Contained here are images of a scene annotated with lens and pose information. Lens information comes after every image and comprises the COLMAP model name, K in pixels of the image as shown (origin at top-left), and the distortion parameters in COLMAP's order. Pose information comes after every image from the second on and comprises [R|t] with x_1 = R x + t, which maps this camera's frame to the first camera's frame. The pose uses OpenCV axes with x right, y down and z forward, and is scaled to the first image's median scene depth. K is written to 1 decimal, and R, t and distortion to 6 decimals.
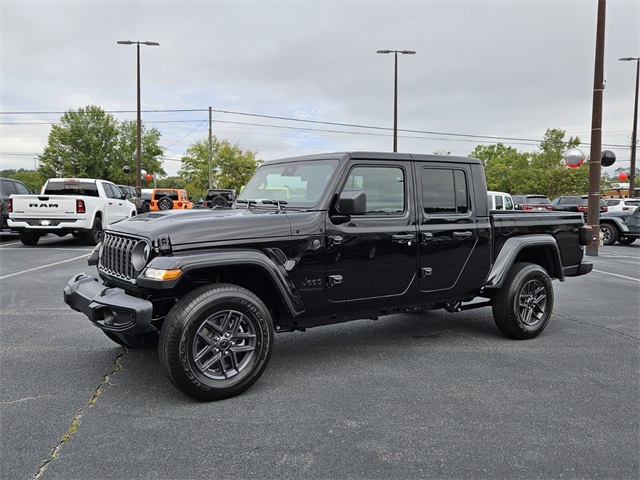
lens RADIAL K [[553.2, 0, 311.7], [0, 553.2, 259.0], [0, 0, 1]] dist [0.092784, -0.099344]
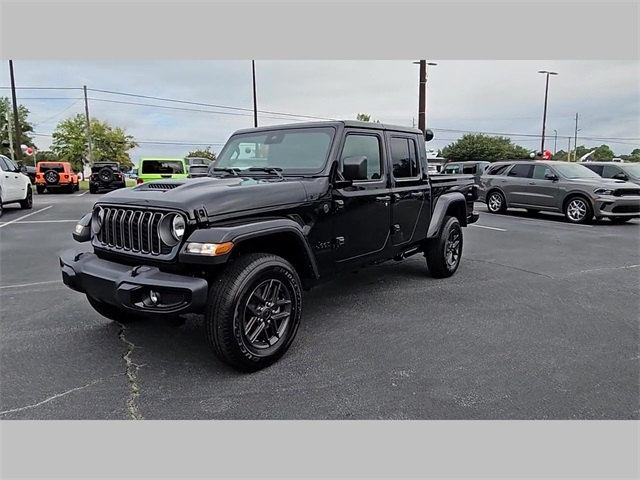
lens RADIAL K [[434.5, 0, 309.5], [0, 434.5, 259.0], [0, 0, 1]] dist [0.006970, -0.004344]
pose [[0.954625, -0.076984, 0.287688, -0.200983], [0.048541, 0.993315, 0.104732, -0.014857], [-0.293828, -0.086015, 0.951980, 0.160553]]
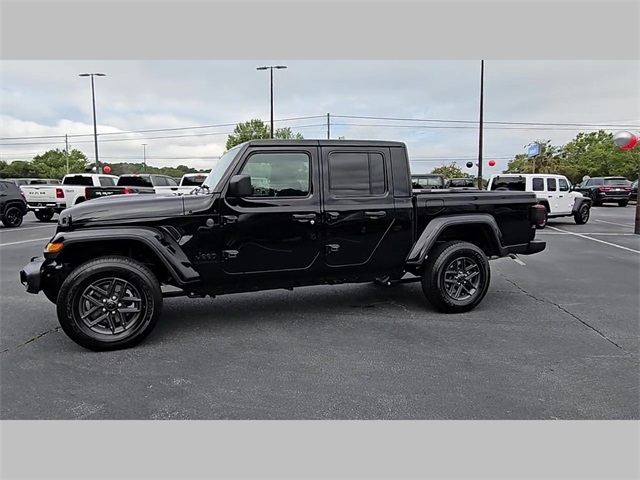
lens RADIAL K [[434.5, 0, 311.8], [0, 434.5, 259.9], [0, 0, 1]] dist [0.006970, -0.004344]
pose [[0.963361, 0.024847, -0.267056, 0.343136], [-0.008706, 0.998072, 0.061456, -0.005657], [0.268068, -0.056880, 0.961719, 0.141294]]
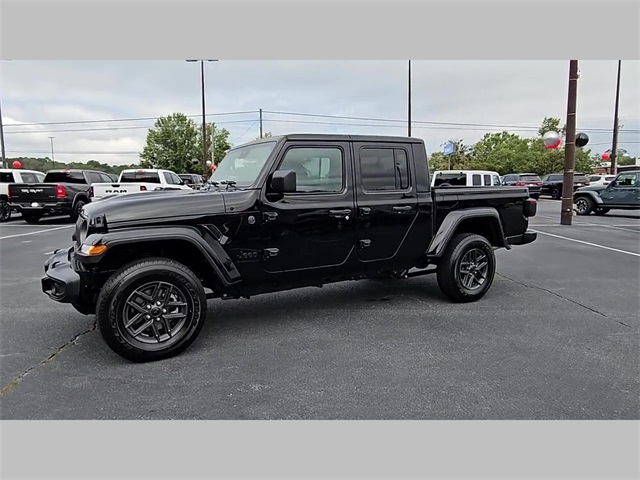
lens RADIAL K [[434.5, 0, 310.3], [0, 434.5, 259.7], [0, 0, 1]] dist [0.006970, -0.004344]
pose [[0.995034, -0.005421, -0.099390, 0.159169], [0.012327, 0.997540, 0.069005, -0.005159], [0.098771, -0.069888, 0.992653, 0.114675]]
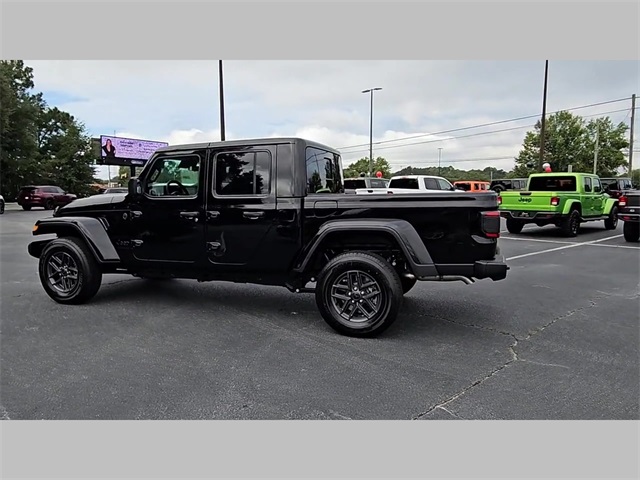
lens RADIAL K [[437.6, 0, 312.2], [0, 437.6, 259.8], [0, 0, 1]] dist [0.010068, -0.005506]
pose [[0.583104, 0.105238, -0.805552, 0.909075], [-0.068889, 0.994408, 0.080044, -0.029471], [0.809471, 0.008820, 0.587093, 0.550867]]
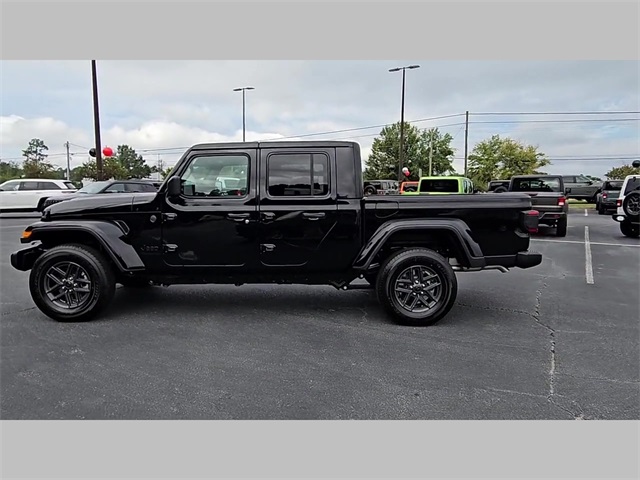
lens RADIAL K [[437.6, 0, 312.1], [0, 437.6, 258.6], [0, 0, 1]] dist [0.010068, -0.005506]
pose [[0.815325, 0.074992, -0.574127, 0.681235], [-0.048873, 0.996952, 0.060815, -0.011412], [0.576938, -0.021525, 0.816505, 0.286736]]
